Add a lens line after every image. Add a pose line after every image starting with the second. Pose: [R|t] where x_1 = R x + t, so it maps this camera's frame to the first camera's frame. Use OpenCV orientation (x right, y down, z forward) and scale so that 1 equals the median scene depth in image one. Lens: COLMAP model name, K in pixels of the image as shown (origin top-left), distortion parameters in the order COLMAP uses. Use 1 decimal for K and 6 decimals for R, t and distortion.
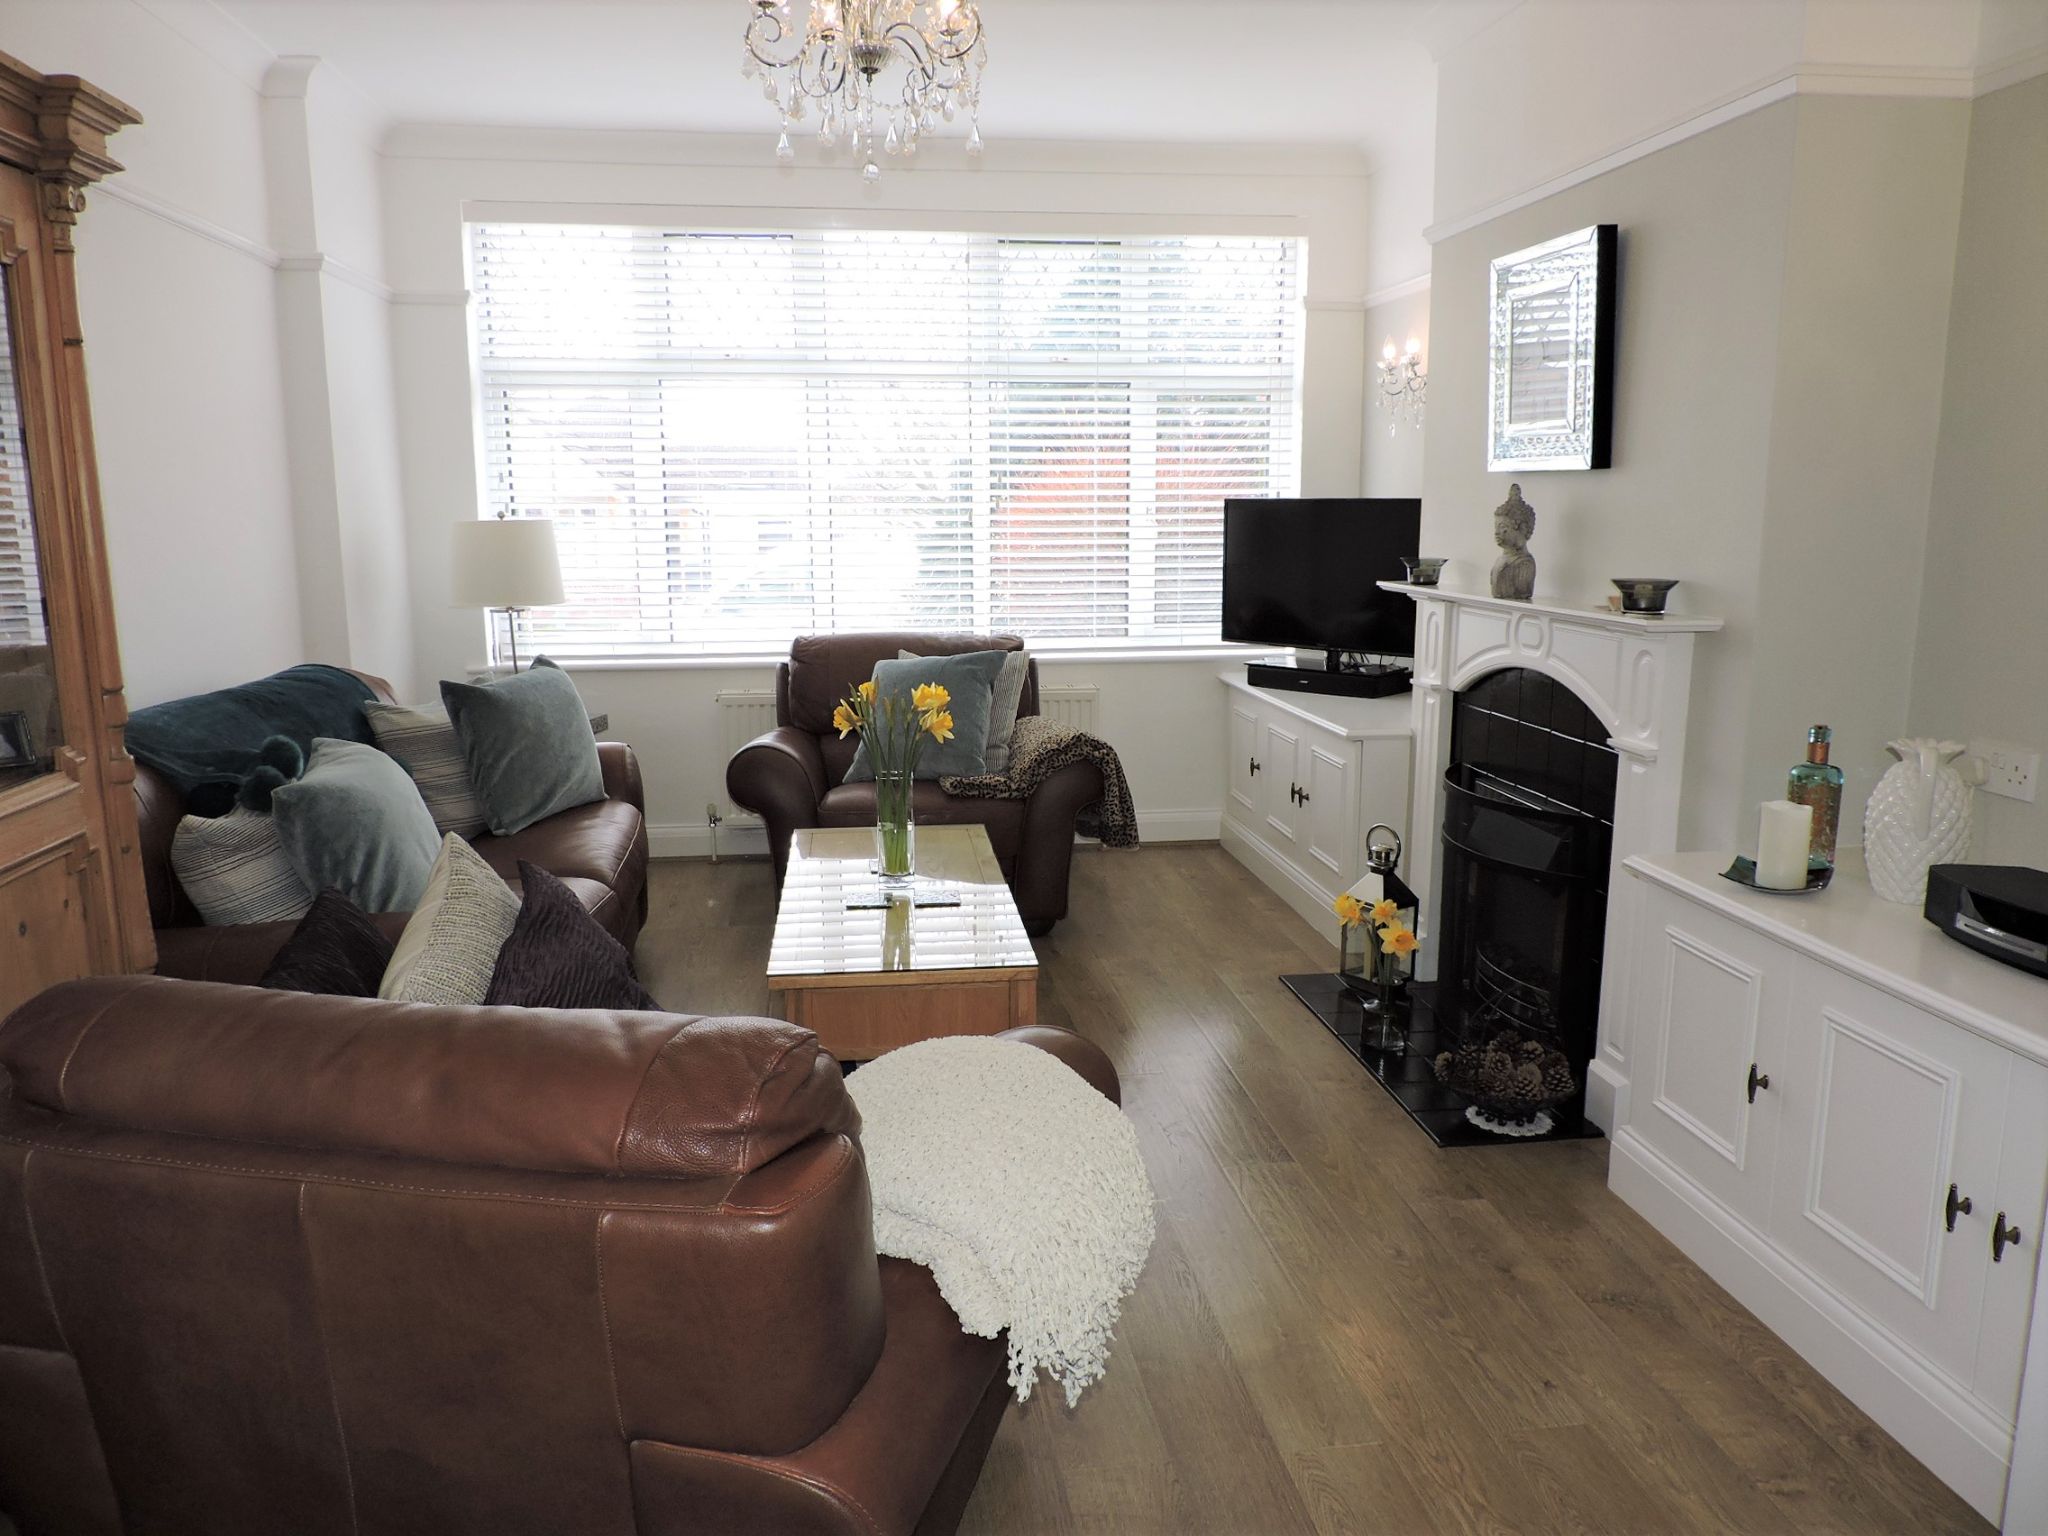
lens RADIAL K [[1480.1, 0, 1033.2], [0, 1480.1, 768.5], [0, 0, 1]] dist [0.007154, -0.019152]
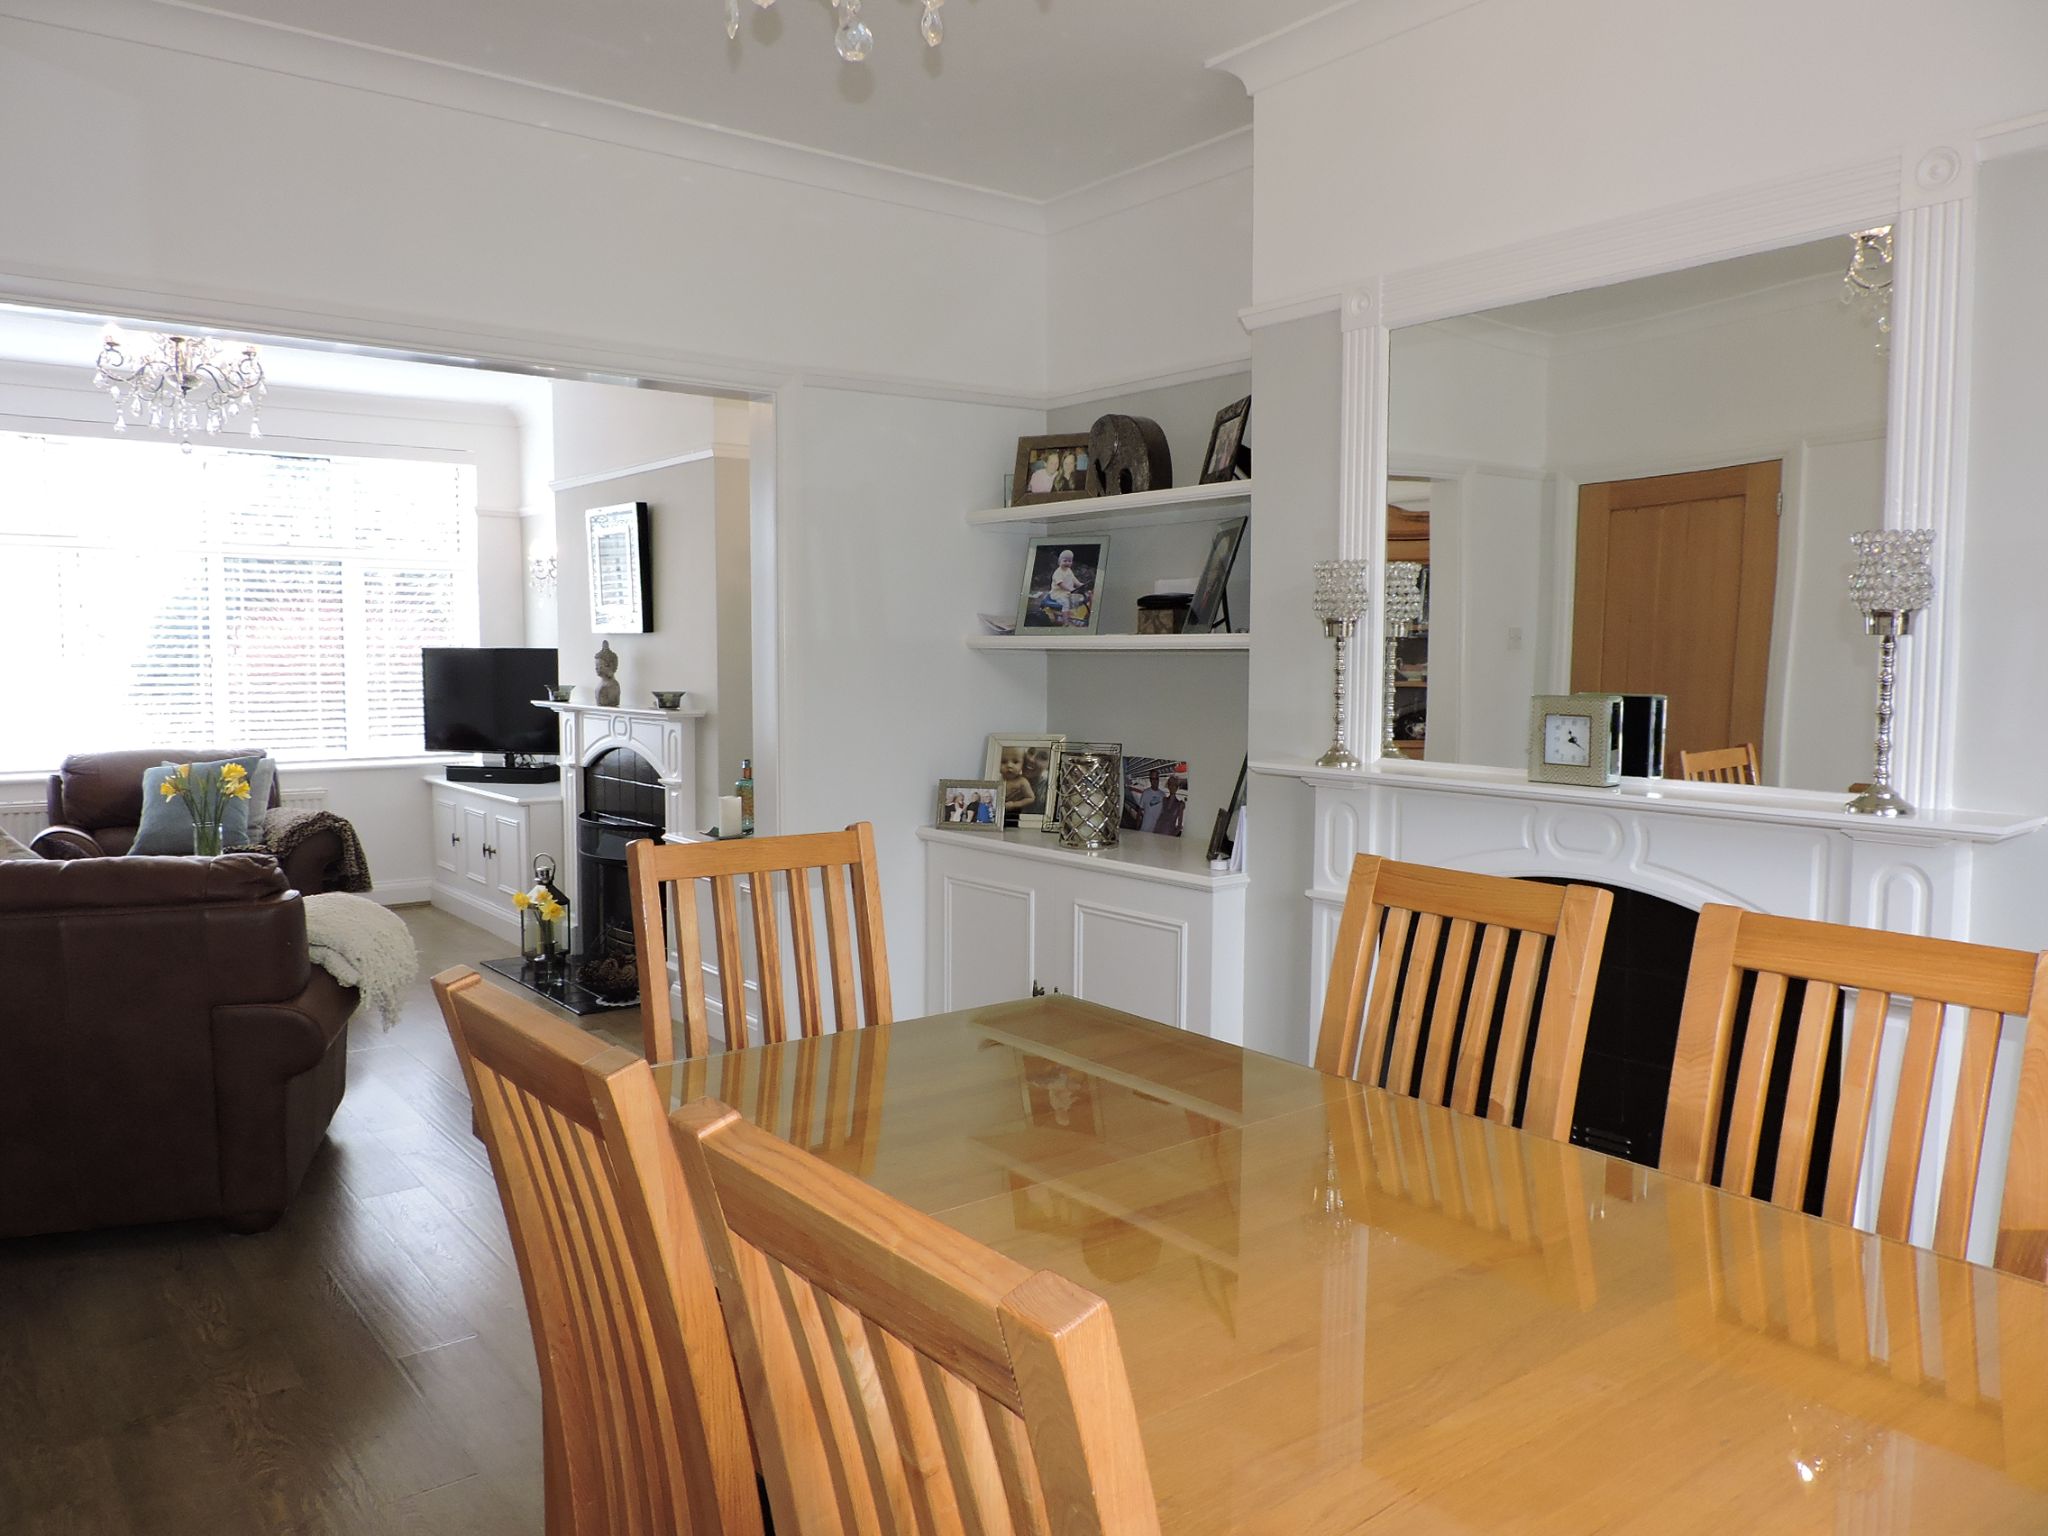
lens RADIAL K [[1480.1, 0, 1034.4], [0, 1480.1, 765.1], [0, 0, 1]] dist [0.007154, -0.019152]
pose [[0.865301, -0.036518, 0.499921, -0.095282], [0.086709, 0.993212, -0.077531, 0.111738], [-0.493696, 0.110436, 0.862594, -0.622461]]
